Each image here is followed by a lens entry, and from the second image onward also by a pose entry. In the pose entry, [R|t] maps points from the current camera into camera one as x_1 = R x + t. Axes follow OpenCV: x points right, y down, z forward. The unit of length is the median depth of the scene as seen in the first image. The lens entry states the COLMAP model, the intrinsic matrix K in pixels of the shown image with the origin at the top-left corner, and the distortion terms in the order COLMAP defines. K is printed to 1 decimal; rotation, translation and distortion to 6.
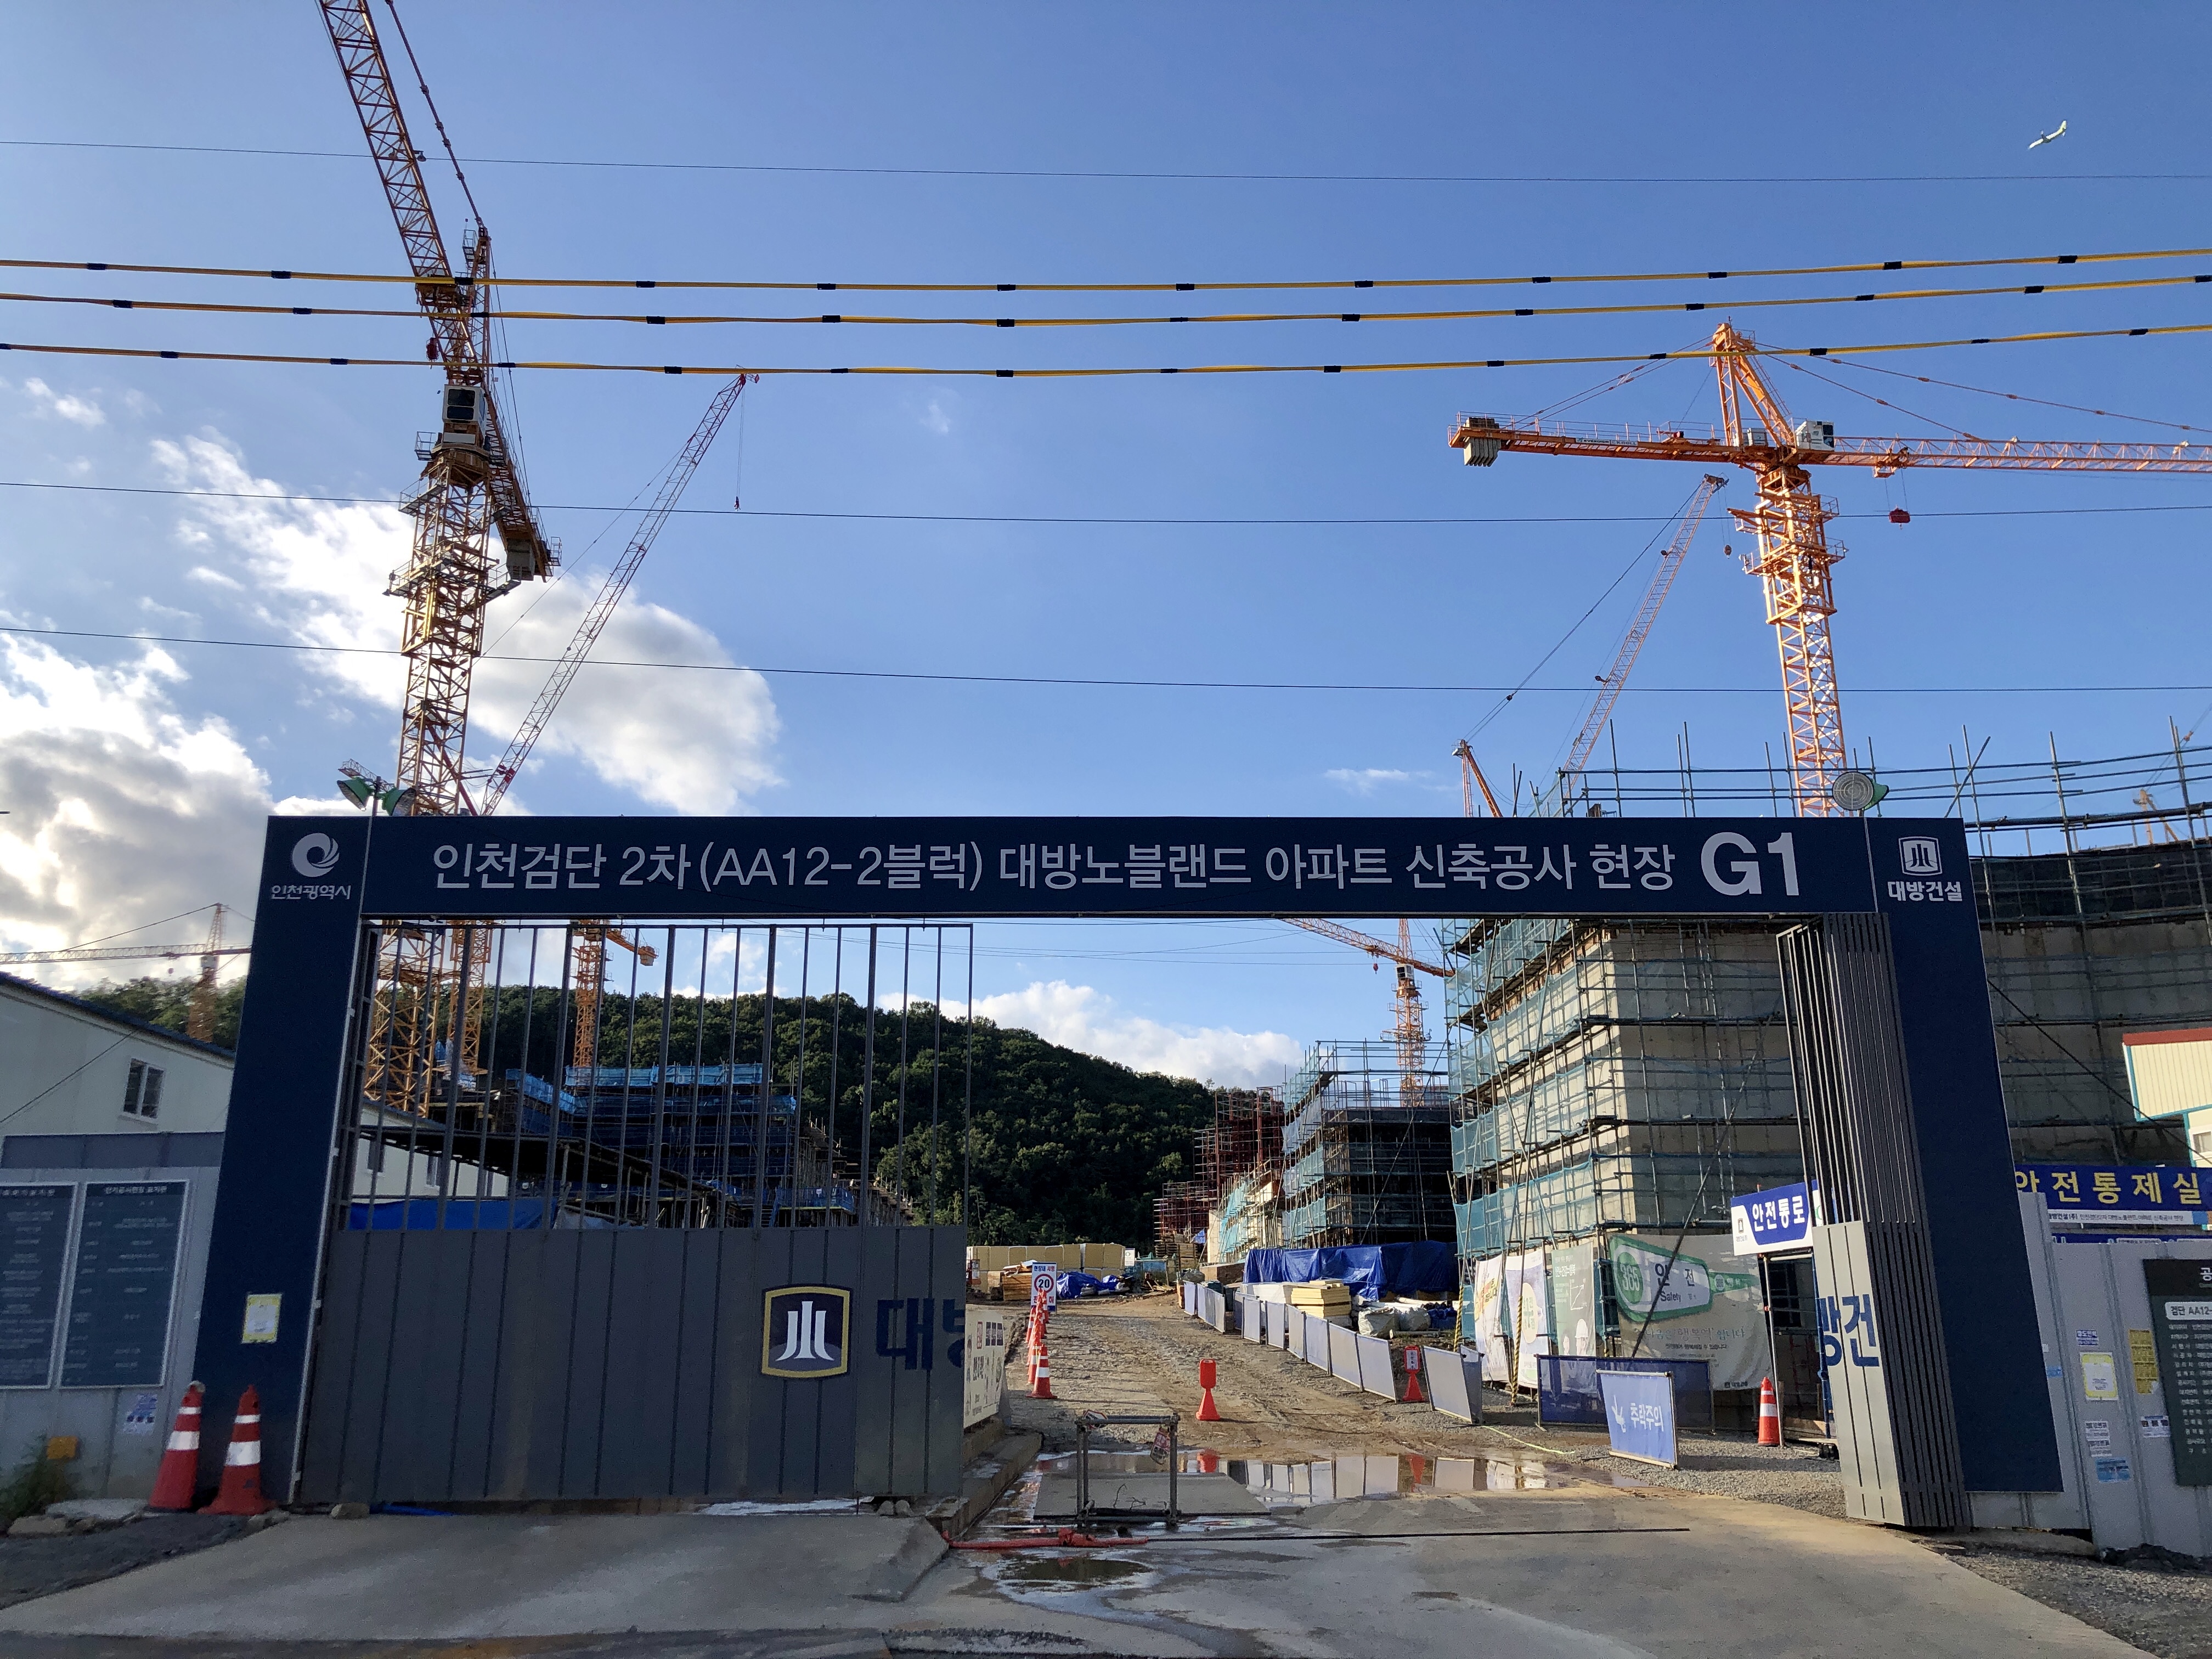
lens RADIAL K [[1805.8, 0, 1107.6], [0, 1805.8, 804.7], [0, 0, 1]] dist [0.053198, -0.065149]
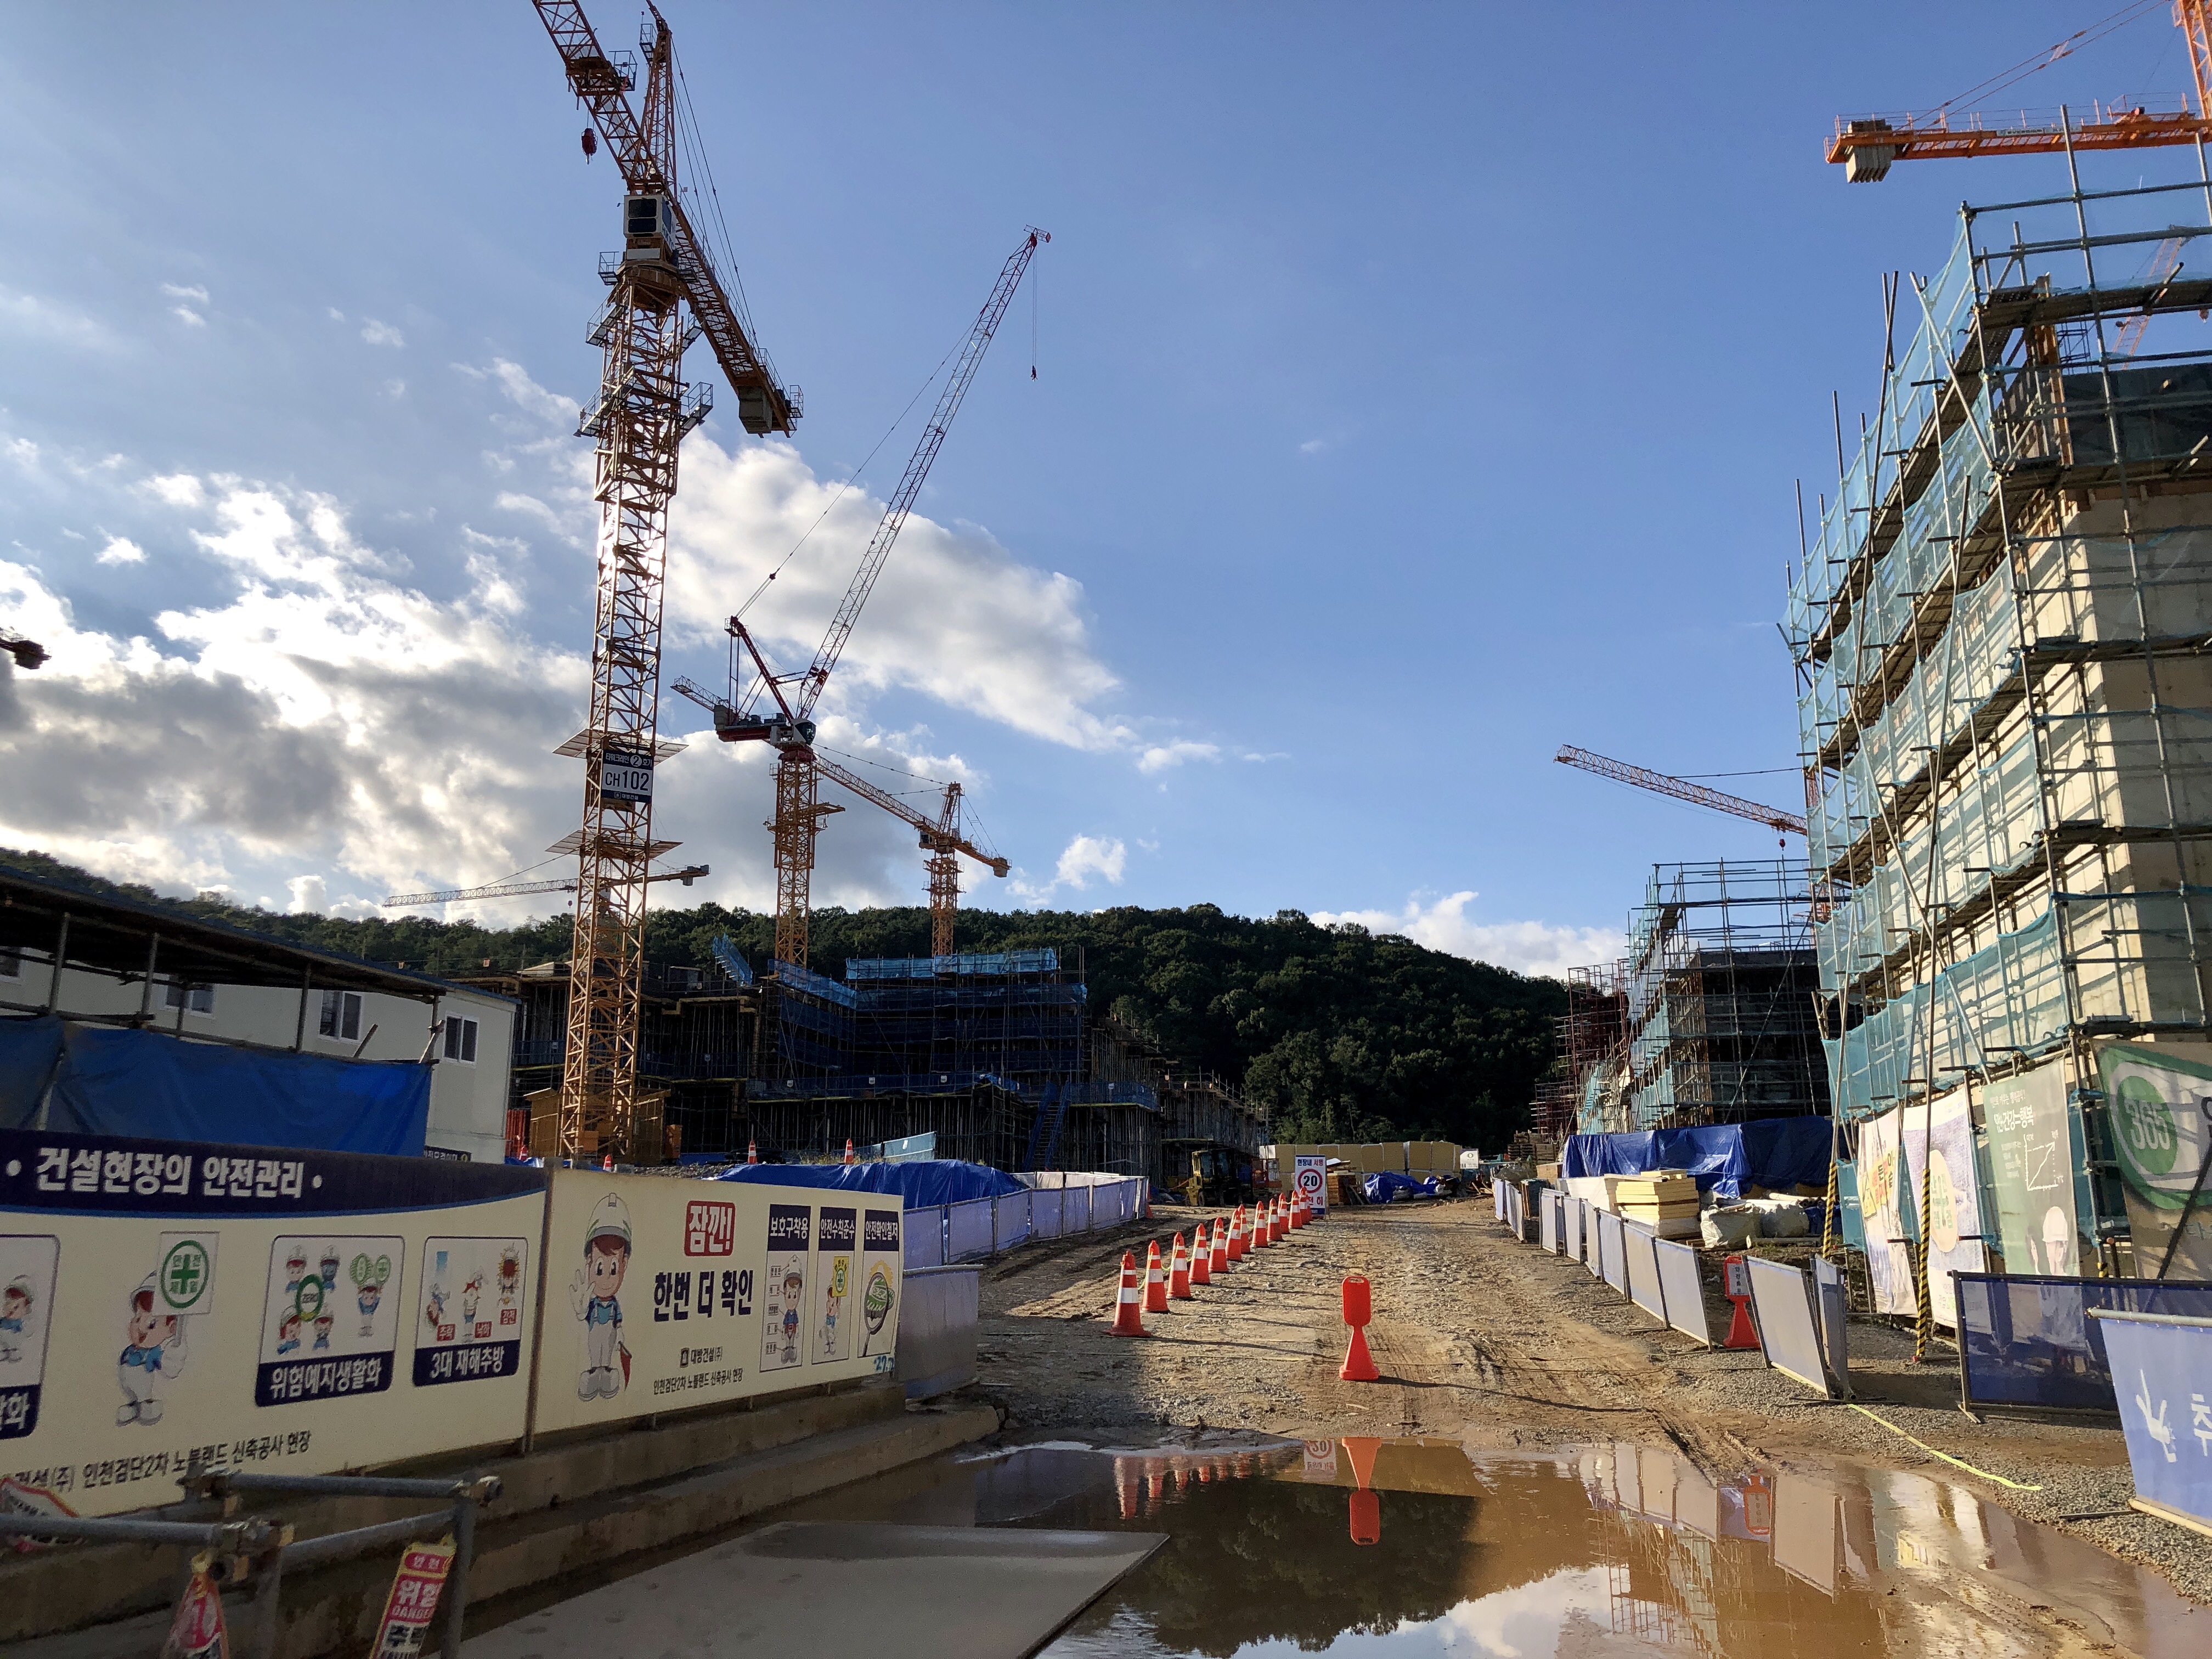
lens RADIAL K [[1784.9, 0, 1113.3], [0, 1784.9, 797.7], [0, 0, 1]] dist [0.068419, -0.067676]
pose [[0.976015, -0.050299, -0.211814, 0.108146], [0.058238, 0.997809, 0.031404, 0.125861], [0.209770, -0.042987, 0.976805, 0.413592]]
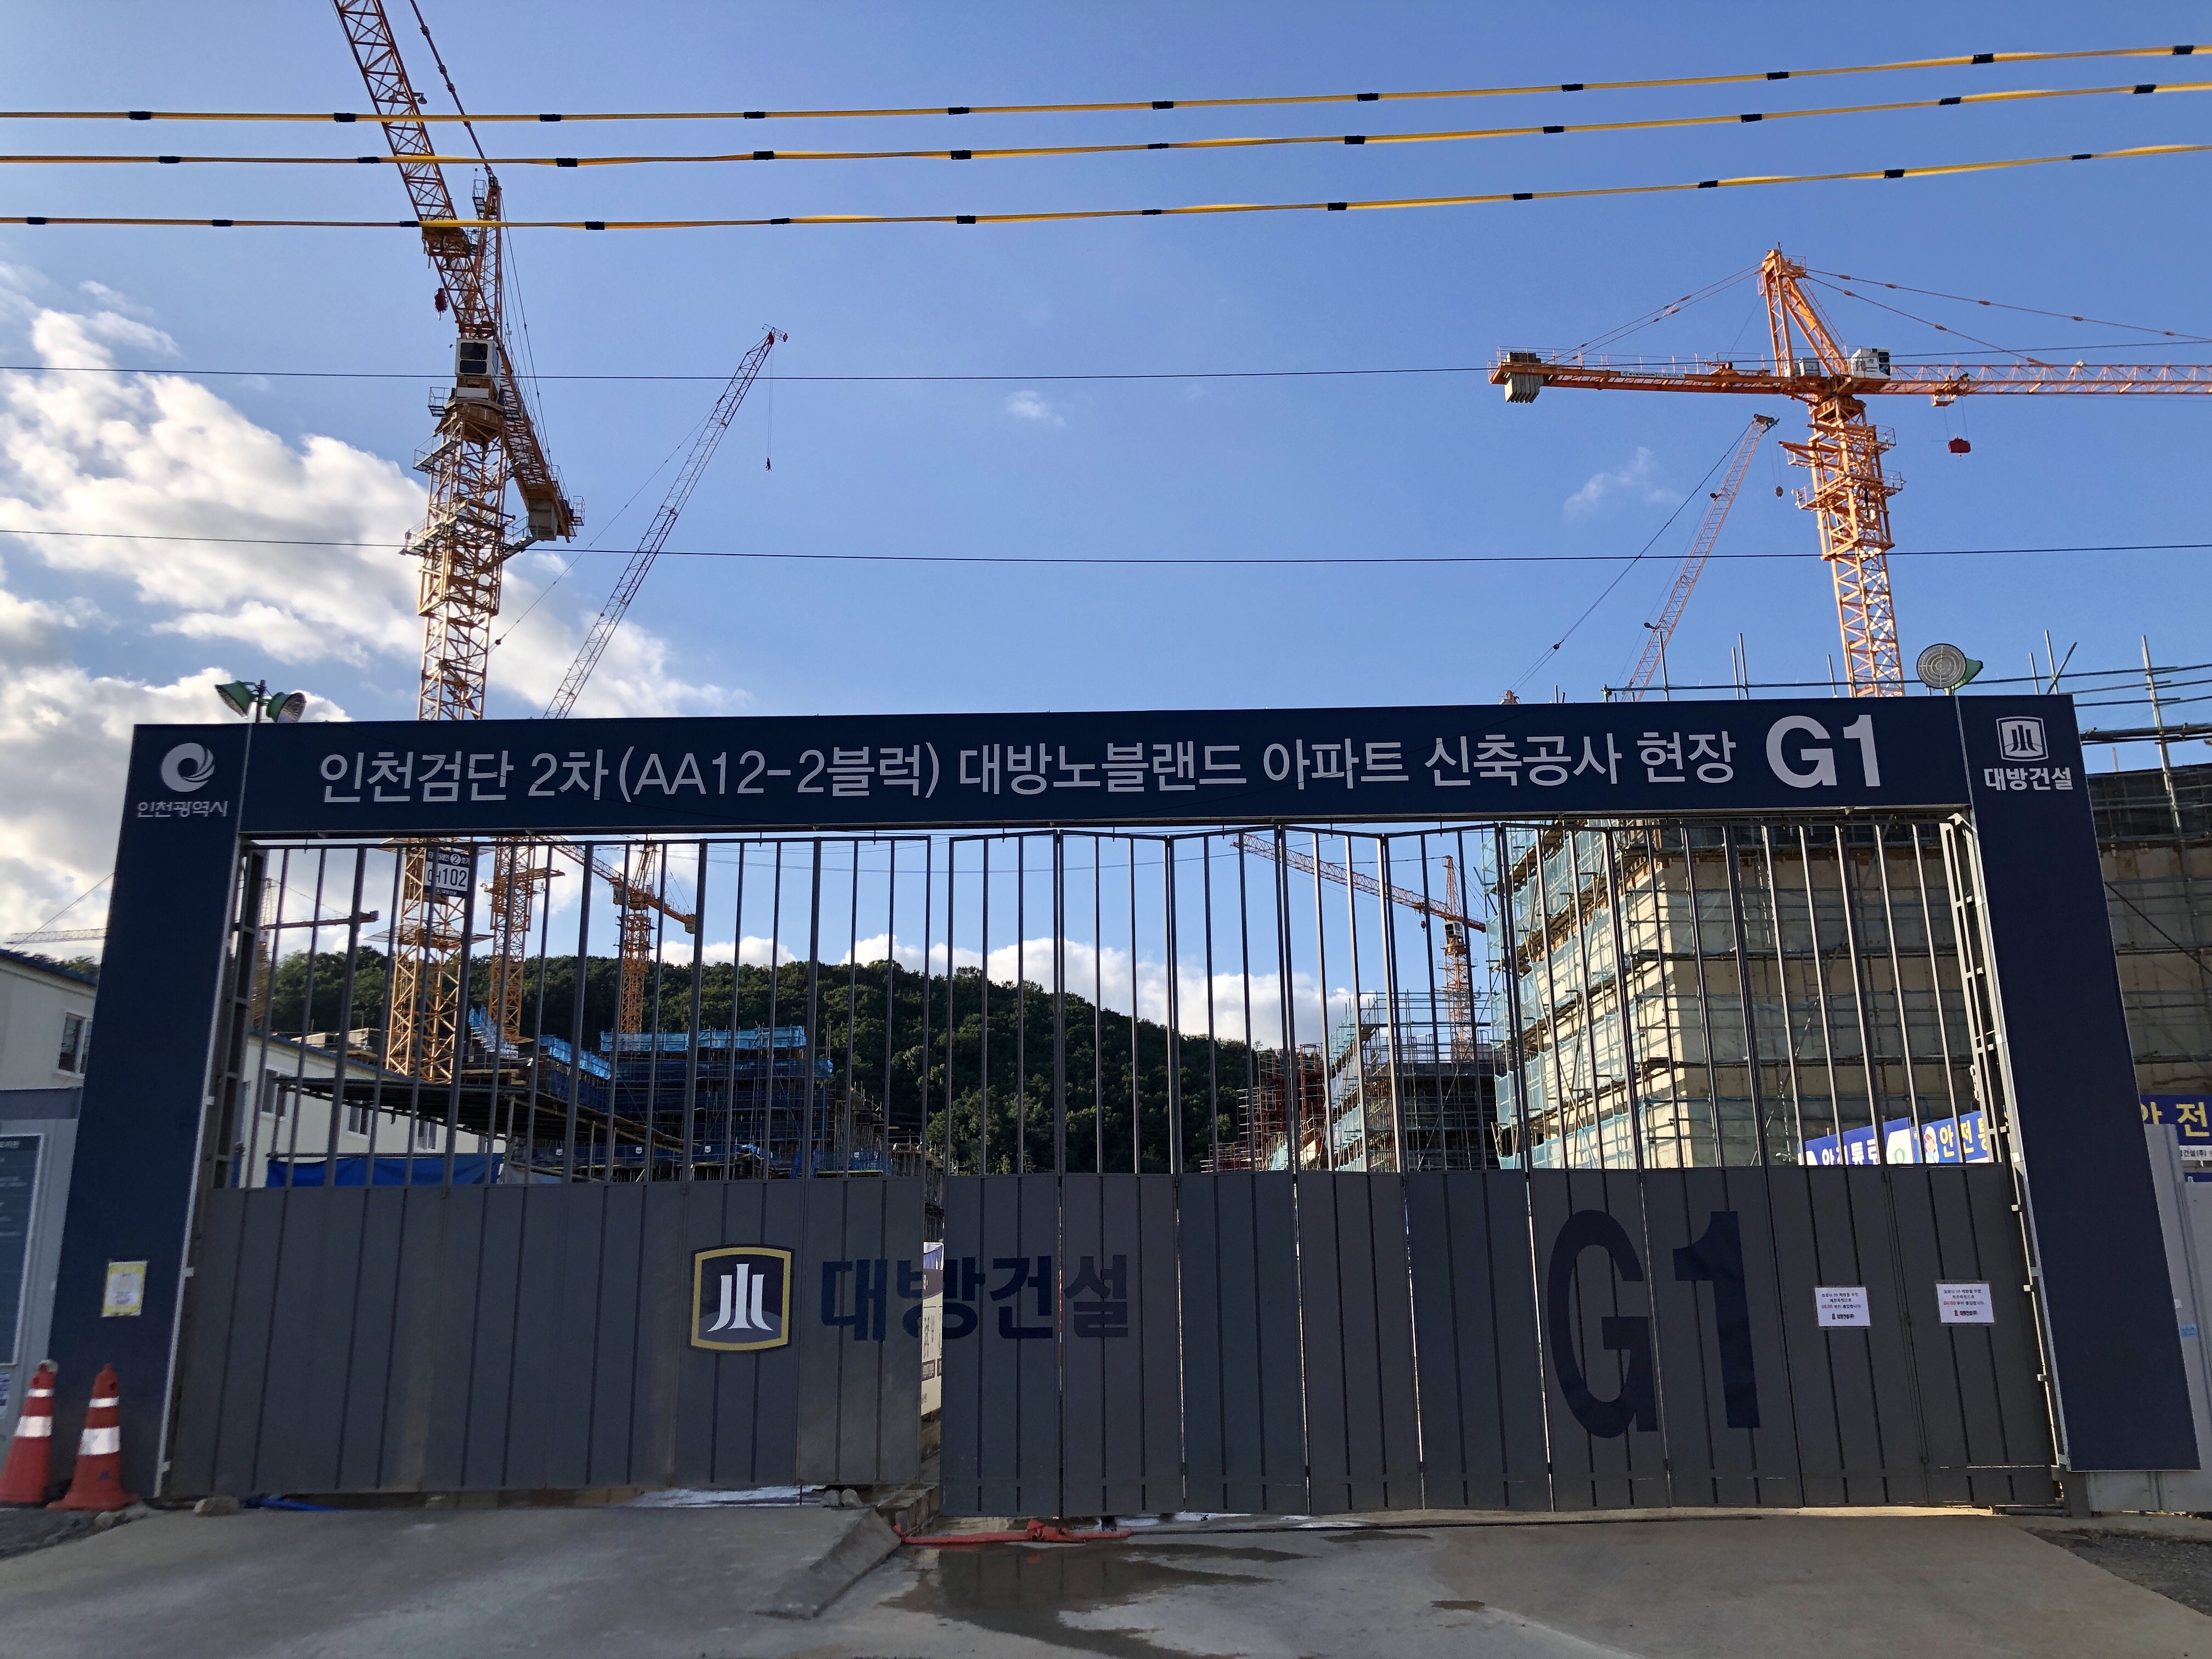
lens RADIAL K [[1806.0, 0, 1102.9], [0, 1806.0, 802.0], [0, 0, 1]] dist [0.024358, -0.009603]
pose [[0.999453, -0.016198, -0.028840, 0.019073], [0.016699, 0.999713, 0.017203, 0.019592], [0.028553, -0.017676, 0.999436, 0.068631]]
